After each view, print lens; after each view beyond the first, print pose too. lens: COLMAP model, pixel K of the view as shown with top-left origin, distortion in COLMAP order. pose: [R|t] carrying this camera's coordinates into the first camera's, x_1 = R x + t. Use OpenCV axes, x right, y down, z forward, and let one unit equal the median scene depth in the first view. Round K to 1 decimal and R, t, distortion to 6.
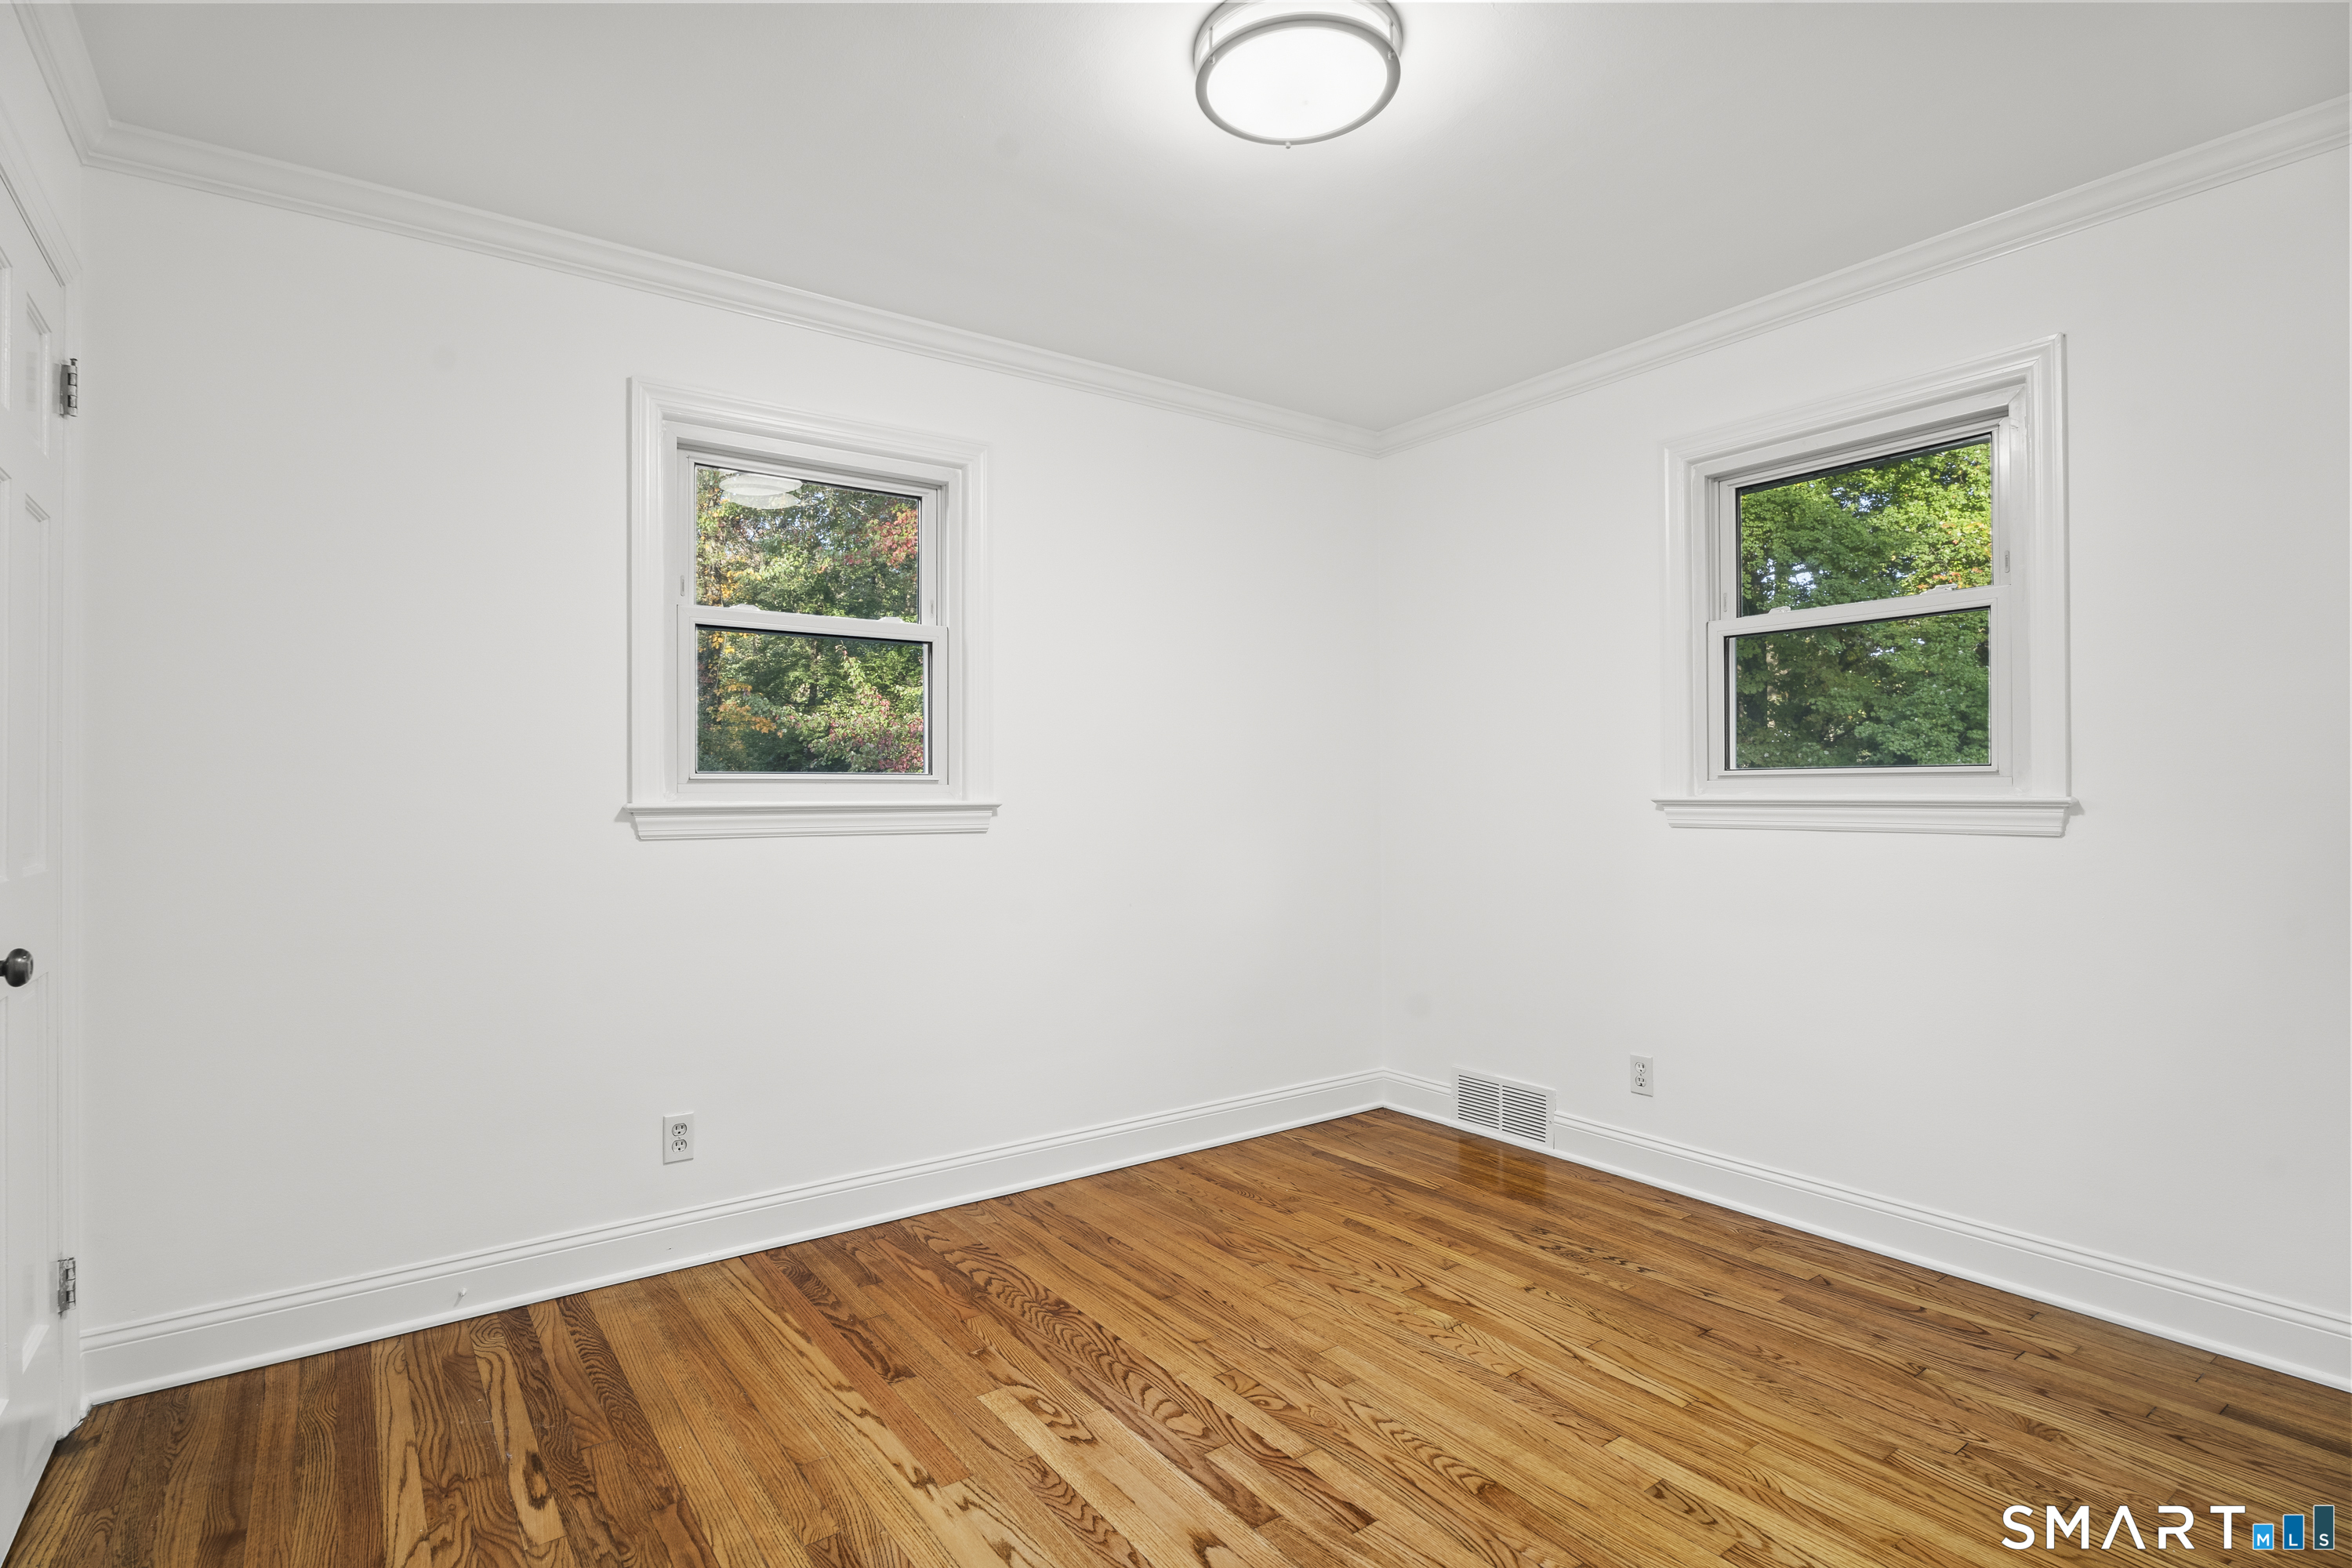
lens RADIAL K [[1140.5, 0, 1171.1], [0, 1140.5, 787.0], [0, 0, 1]] dist [-0.003696, 0.000225]
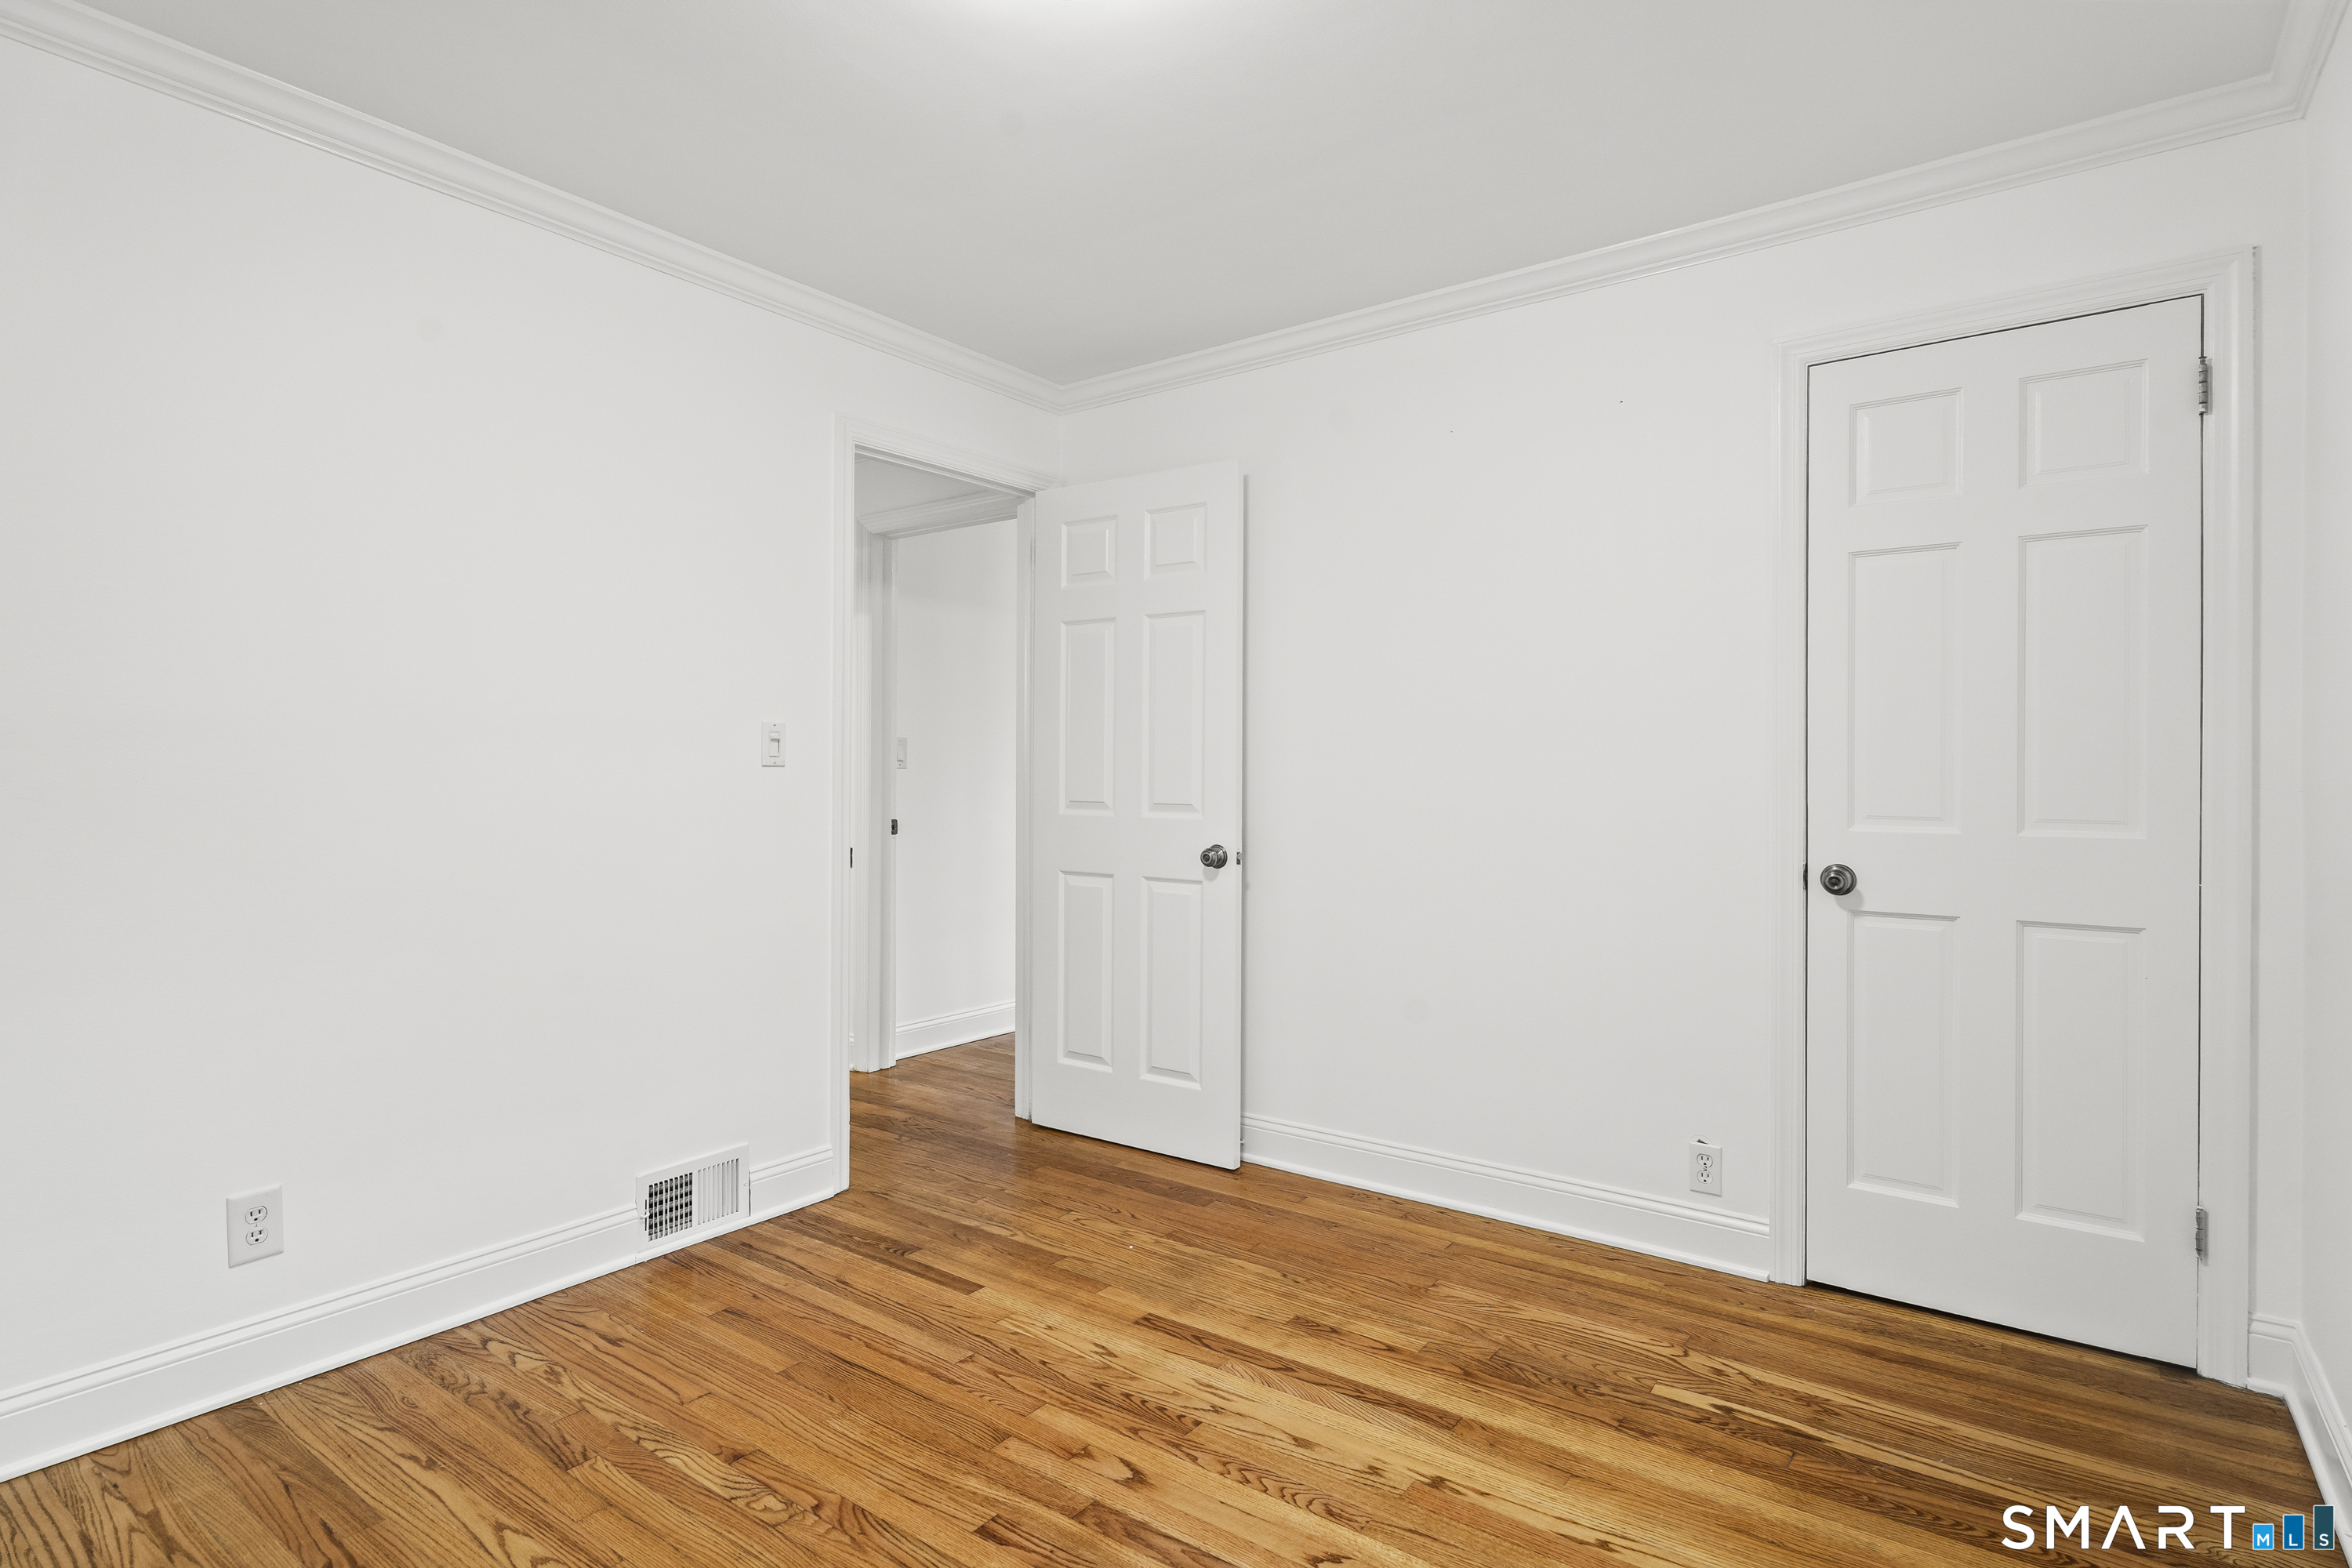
lens RADIAL K [[1165.6, 0, 1163.6], [0, 1165.6, 785.3], [0, 0, 1]] dist [-0.005117, 0.001130]
pose [[-0.952450, 0.008252, -0.304585, 0.267062], [0.006233, 0.999952, 0.007598, 0.003233], [0.304633, 0.005338, -0.952455, 1.644988]]
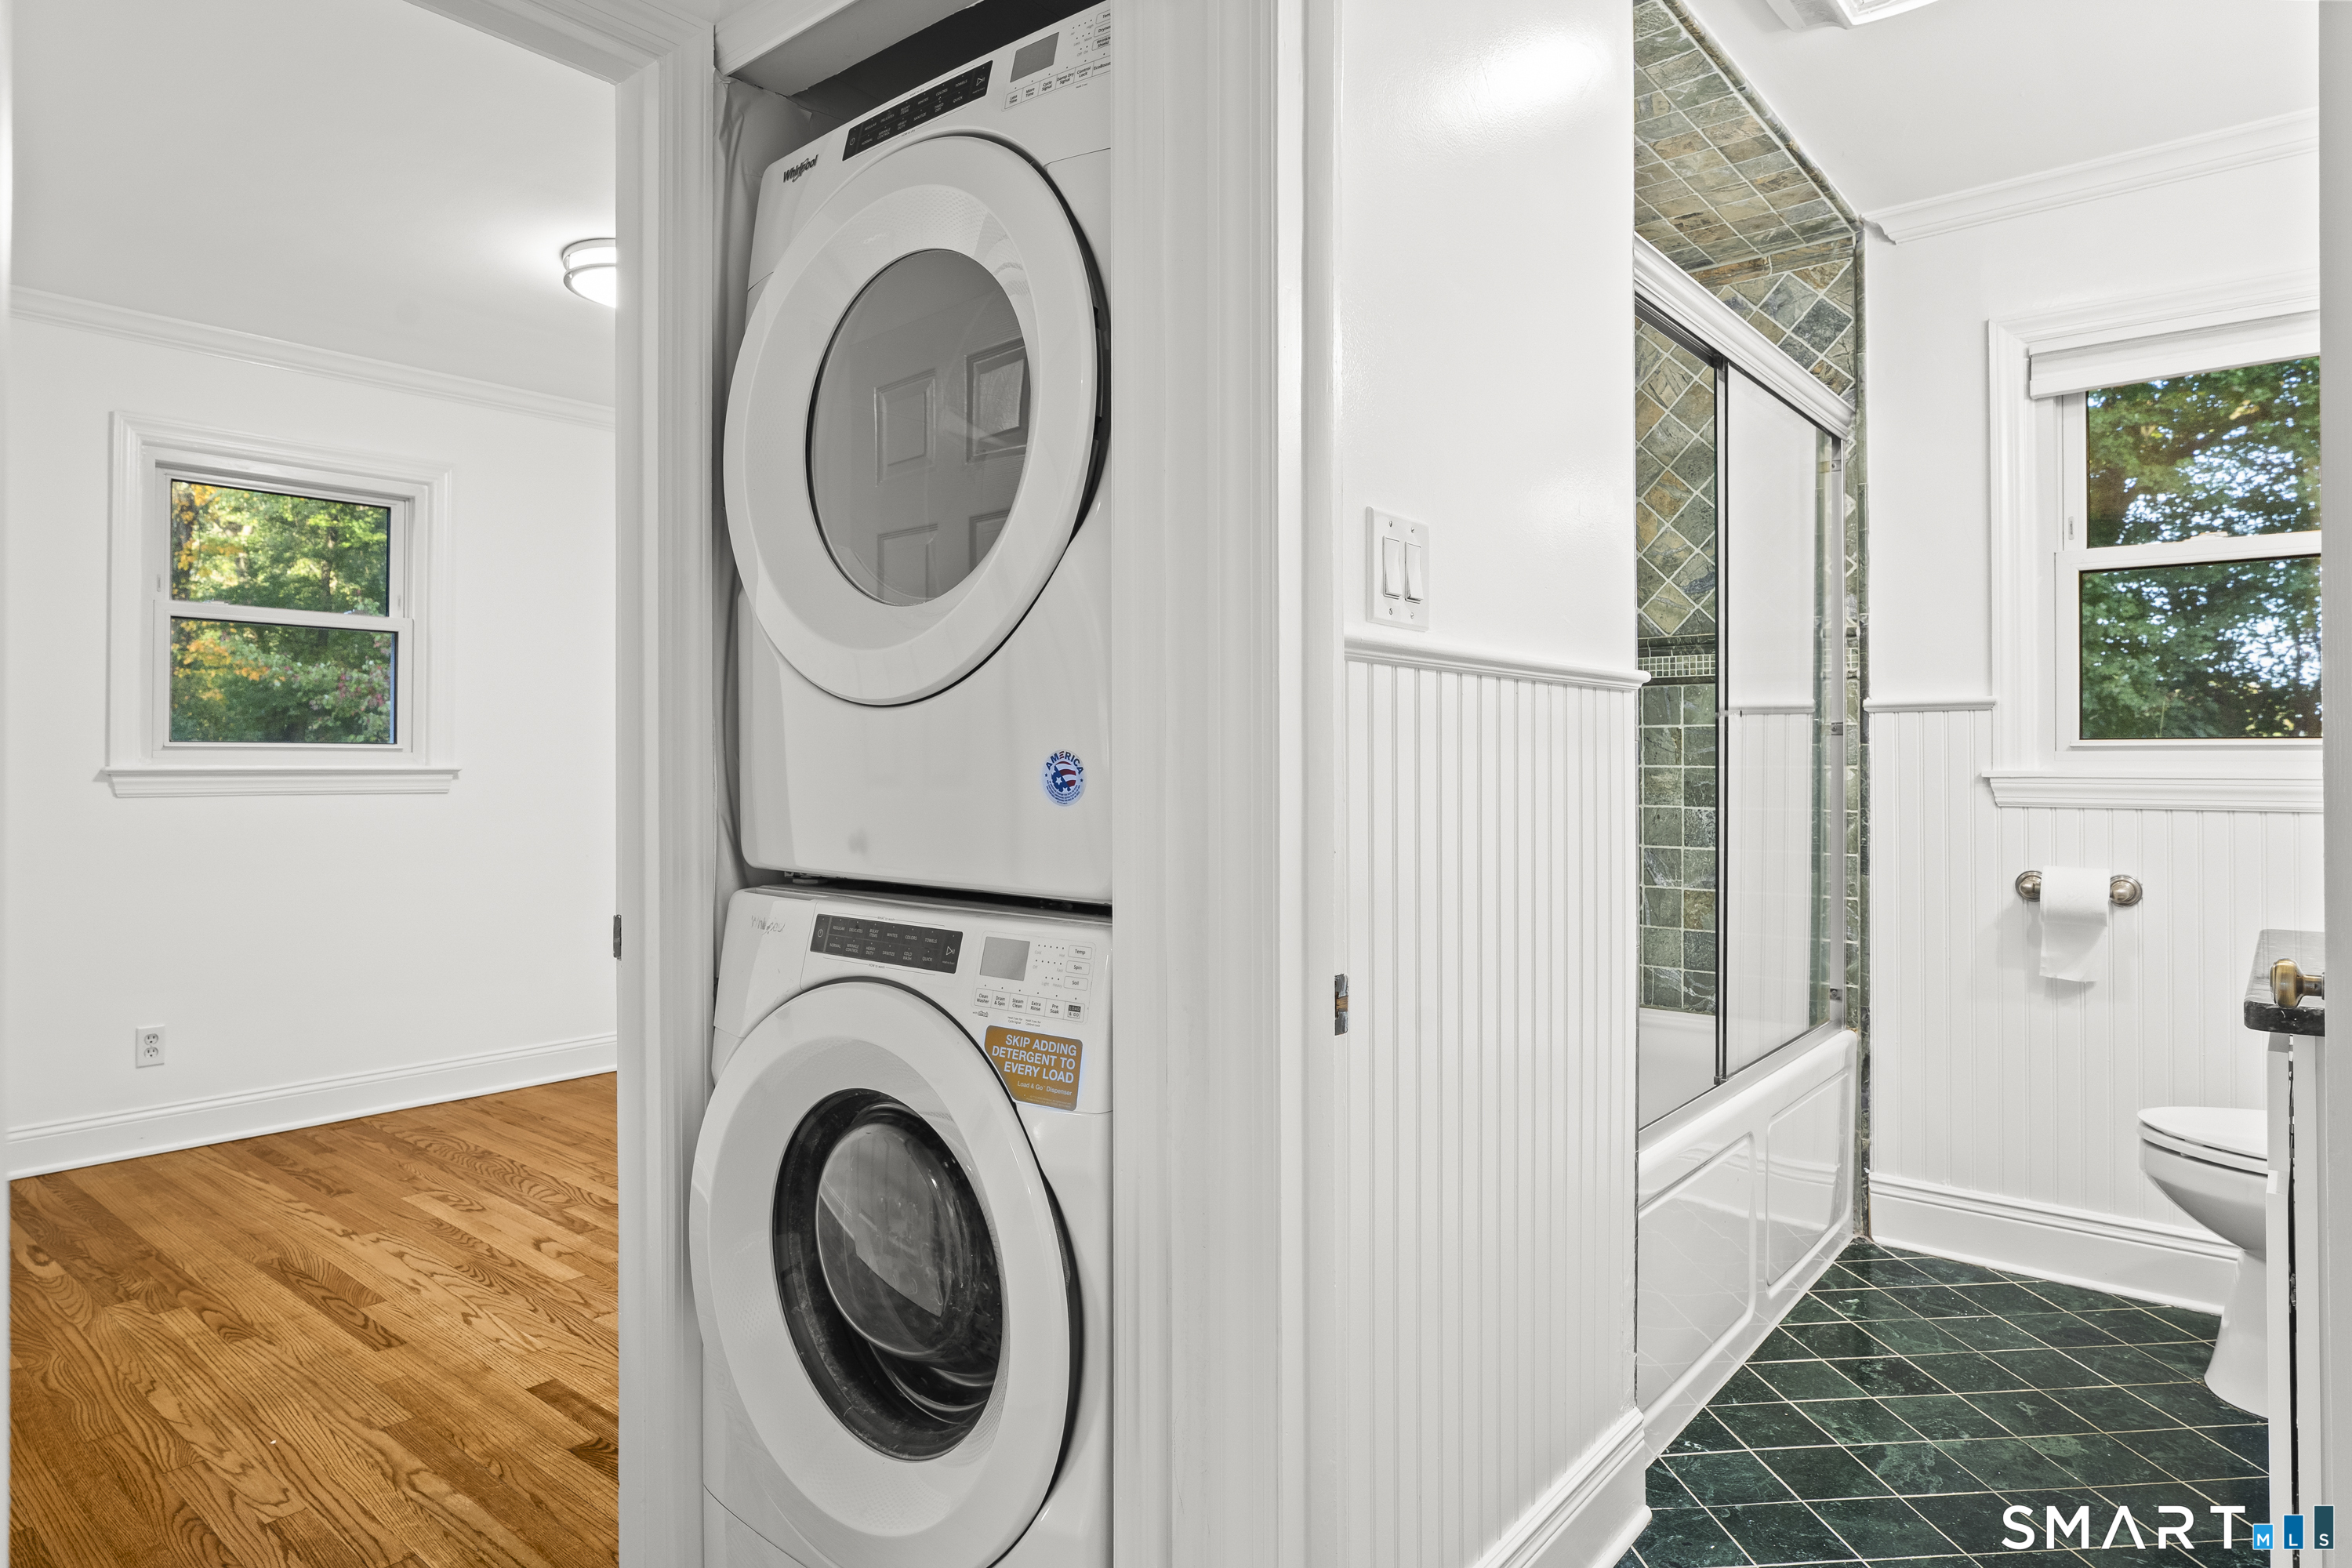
lens RADIAL K [[1352.2, 0, 1159.9], [0, 1352.2, 749.5], [0, 0, 1]] dist [-0.013104, 0.000404]
pose [[0.968881, 0.008868, 0.247367, 0.312695], [-0.007846, 0.999956, -0.005119, -0.006475], [-0.247402, 0.003019, 0.968908, -0.806169]]
